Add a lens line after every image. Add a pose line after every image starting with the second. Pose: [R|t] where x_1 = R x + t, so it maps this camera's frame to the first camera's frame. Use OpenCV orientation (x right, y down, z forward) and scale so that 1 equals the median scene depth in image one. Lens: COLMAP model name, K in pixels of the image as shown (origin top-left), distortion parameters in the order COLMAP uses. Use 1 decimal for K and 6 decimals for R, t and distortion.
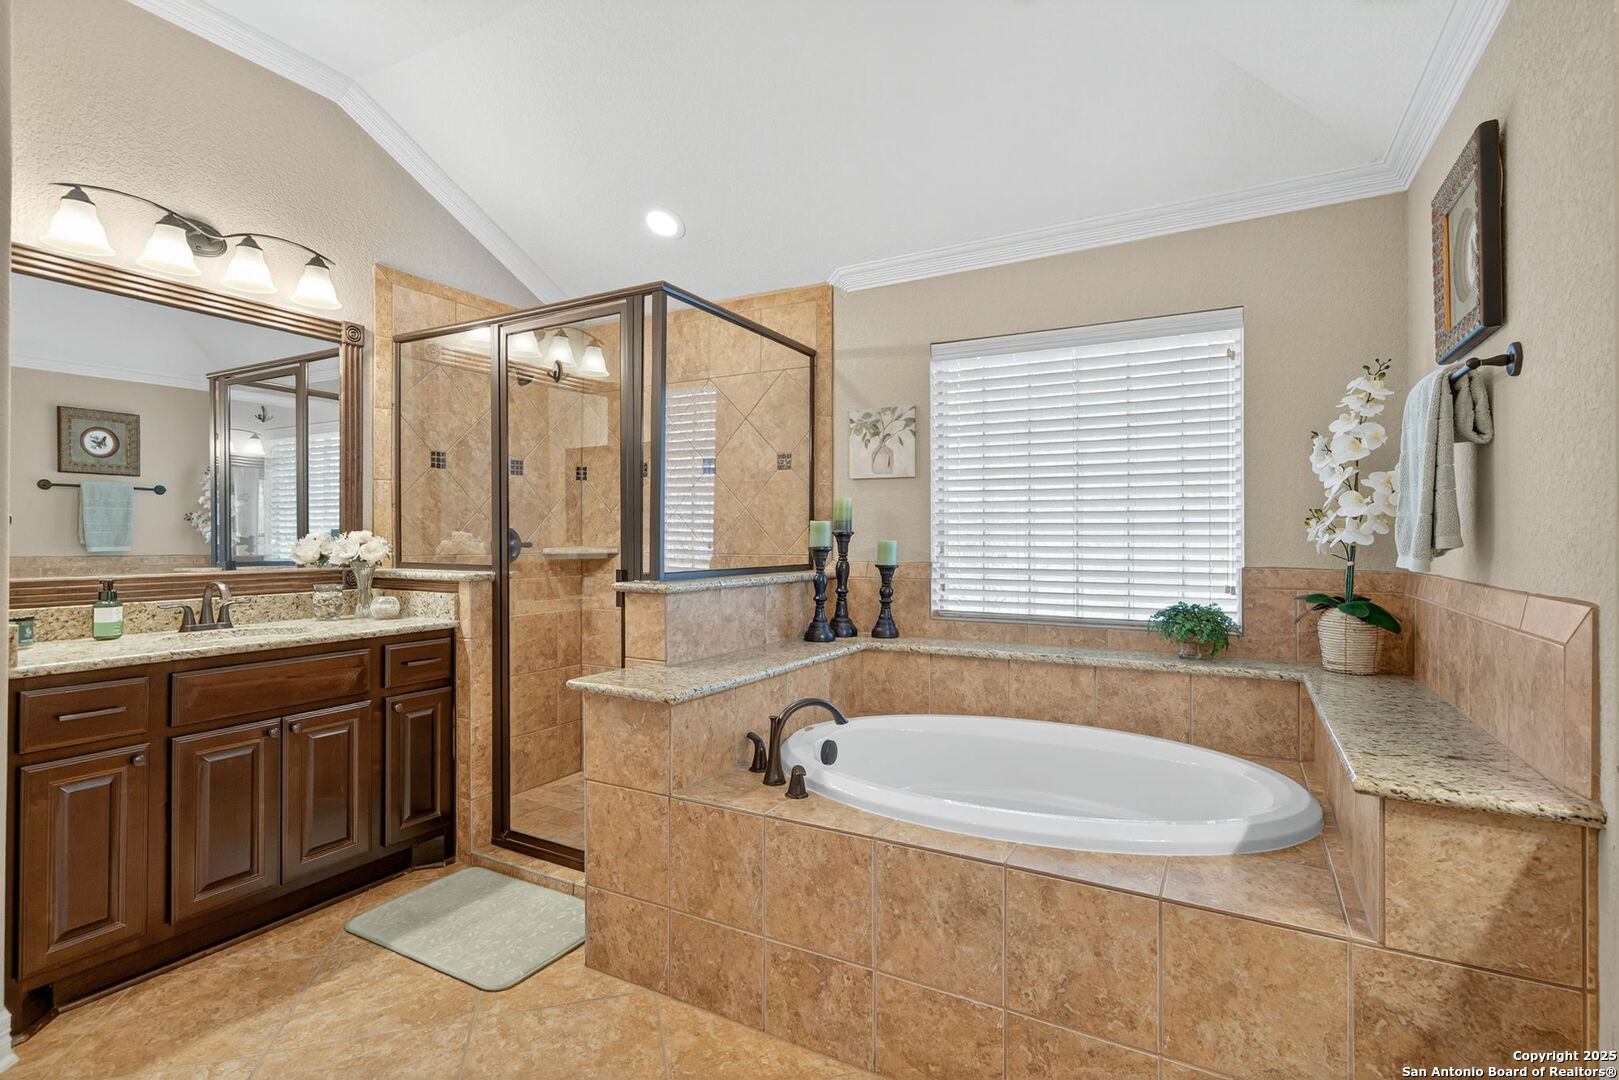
lens RADIAL K [[756.6, 0, 846.9], [0, 756.6, 536.7], [0, 0, 1]] dist [0.008573, 0.000774]
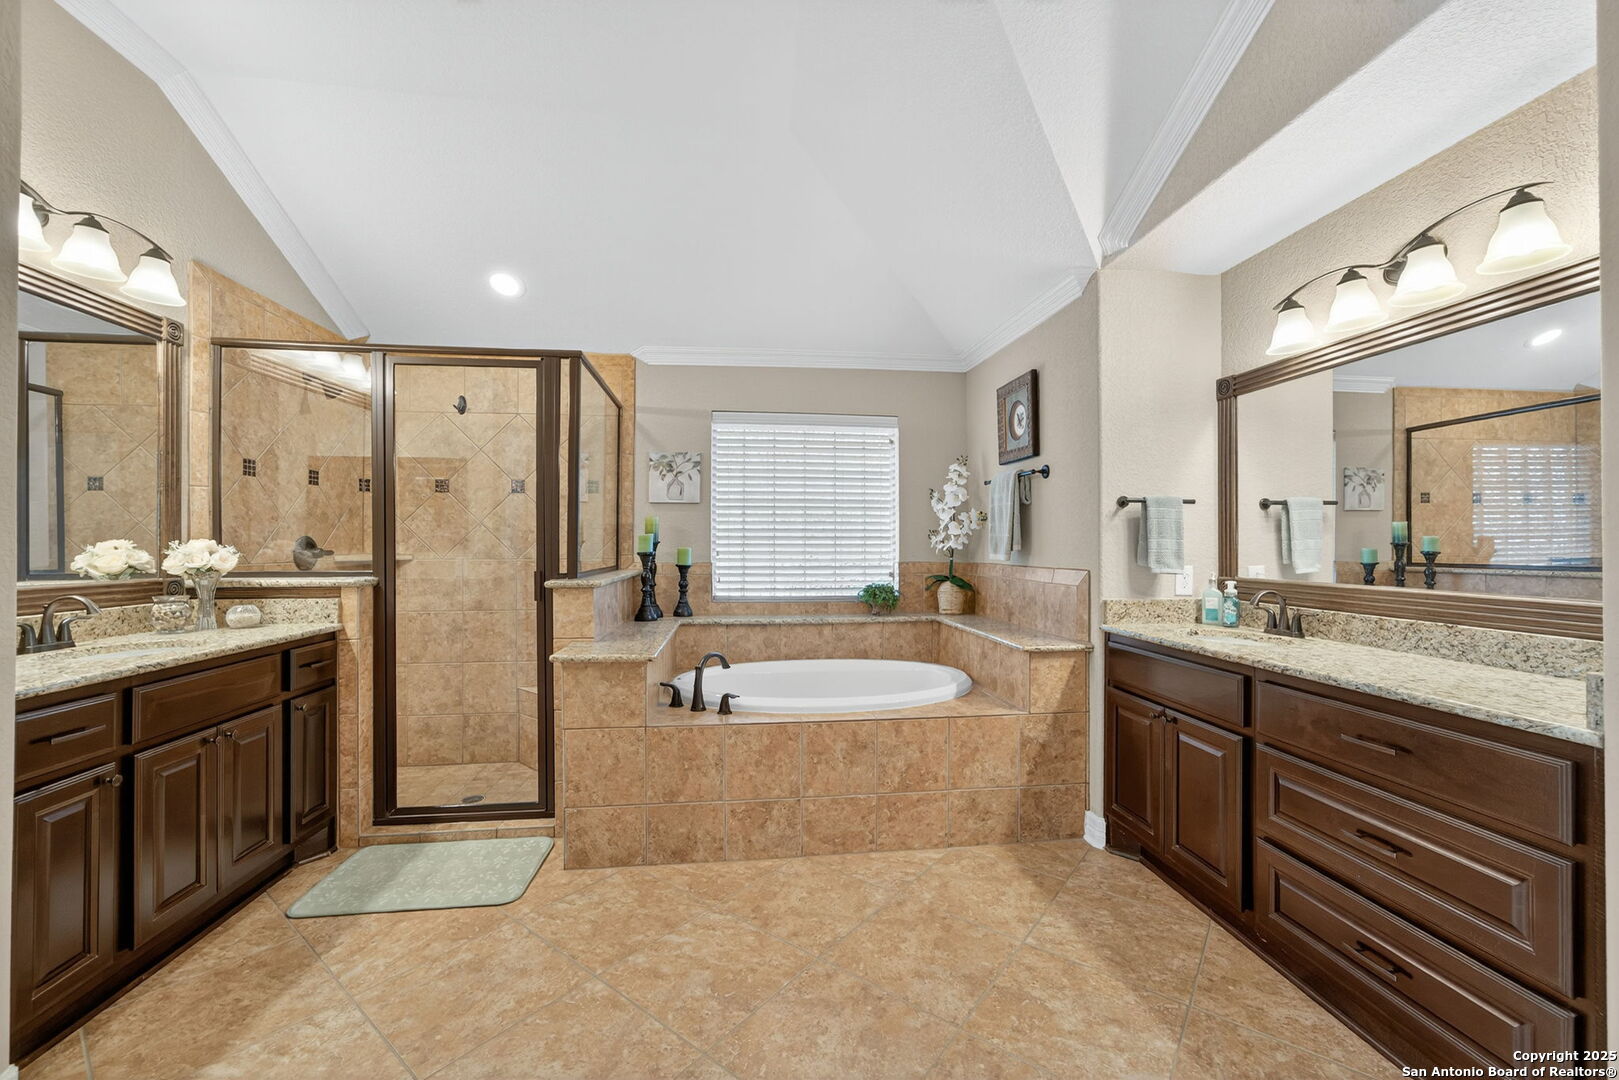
lens RADIAL K [[639.0, 0, 822.7], [0, 639.0, 543.4], [0, 0, 1]] dist [-0.028514, 0.024058]
pose [[0.810837, 0.000620, 0.585271, -0.532265], [0.000524, 0.999998, -0.001785, -0.000937], [-0.585271, 0.001754, 0.810836, -0.135374]]
